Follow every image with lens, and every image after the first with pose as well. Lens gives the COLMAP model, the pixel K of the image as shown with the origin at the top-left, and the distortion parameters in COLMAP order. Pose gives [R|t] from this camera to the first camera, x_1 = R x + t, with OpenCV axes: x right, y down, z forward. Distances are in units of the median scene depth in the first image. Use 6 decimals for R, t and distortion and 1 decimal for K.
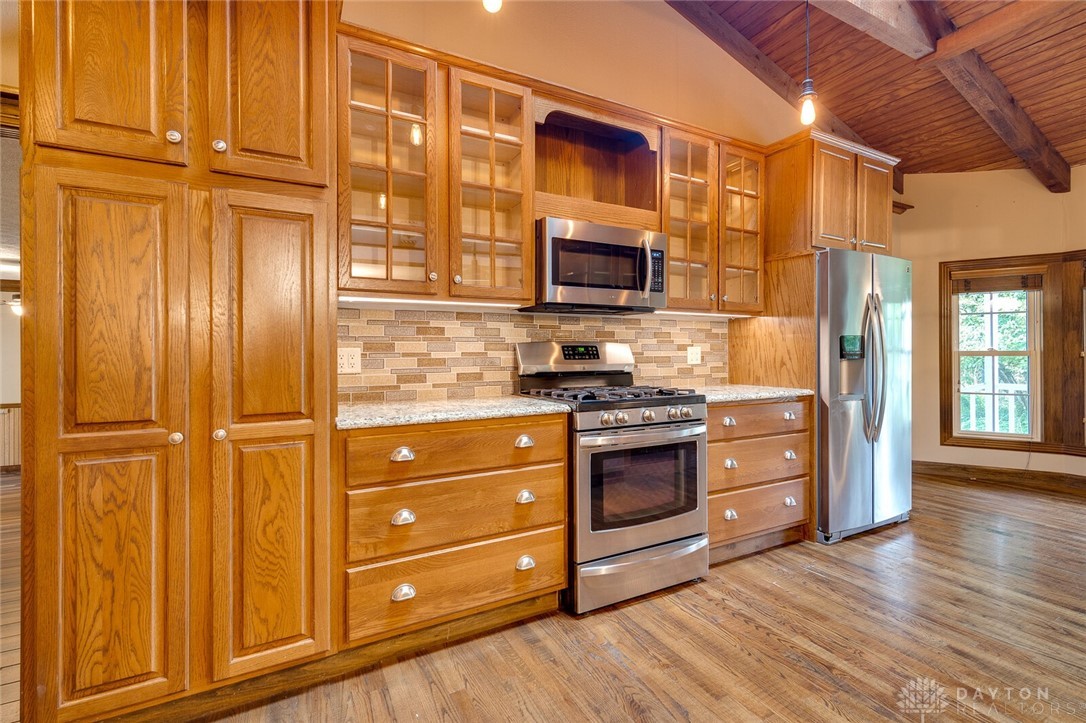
lens RADIAL K [[488.3, 0, 544.3], [0, 488.3, 353.0], [0, 0, 1]] dist [0.002923, 0.000150]
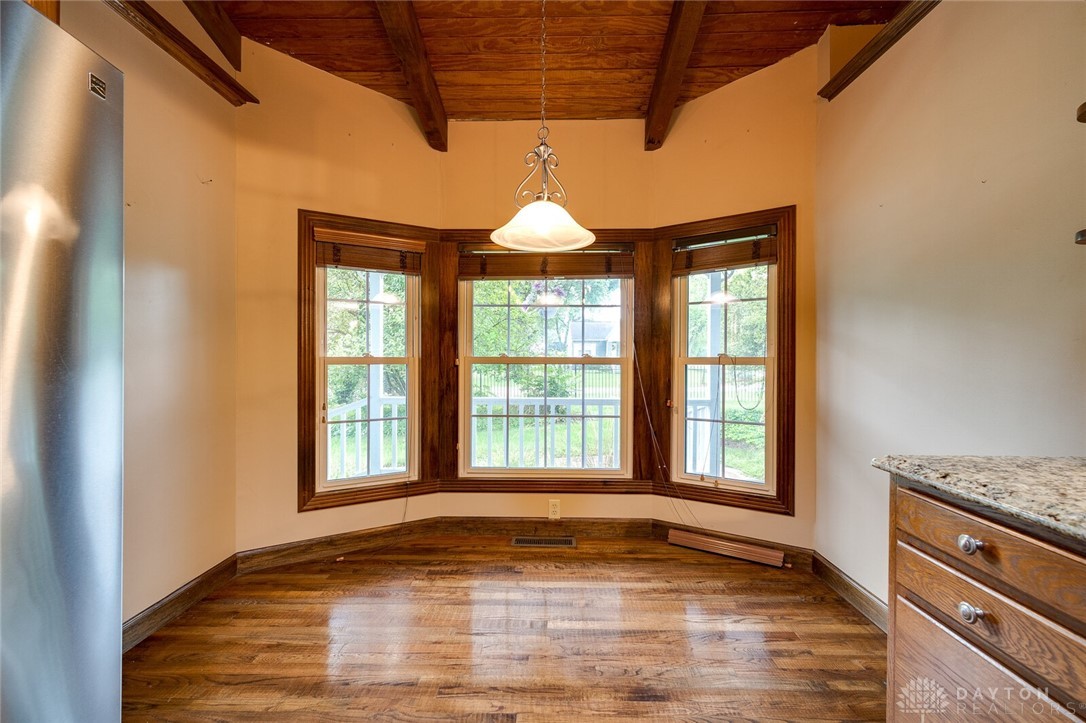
lens RADIAL K [[488.3, 0, 545.1], [0, 488.3, 359.8], [0, 0, 1]] dist [0.002923, 0.000150]
pose [[0.501610, 0.005855, 0.865074, 0.460637], [-0.005801, 0.999977, -0.003404, 0.000683], [-0.865074, -0.003310, 0.501633, 0.454626]]
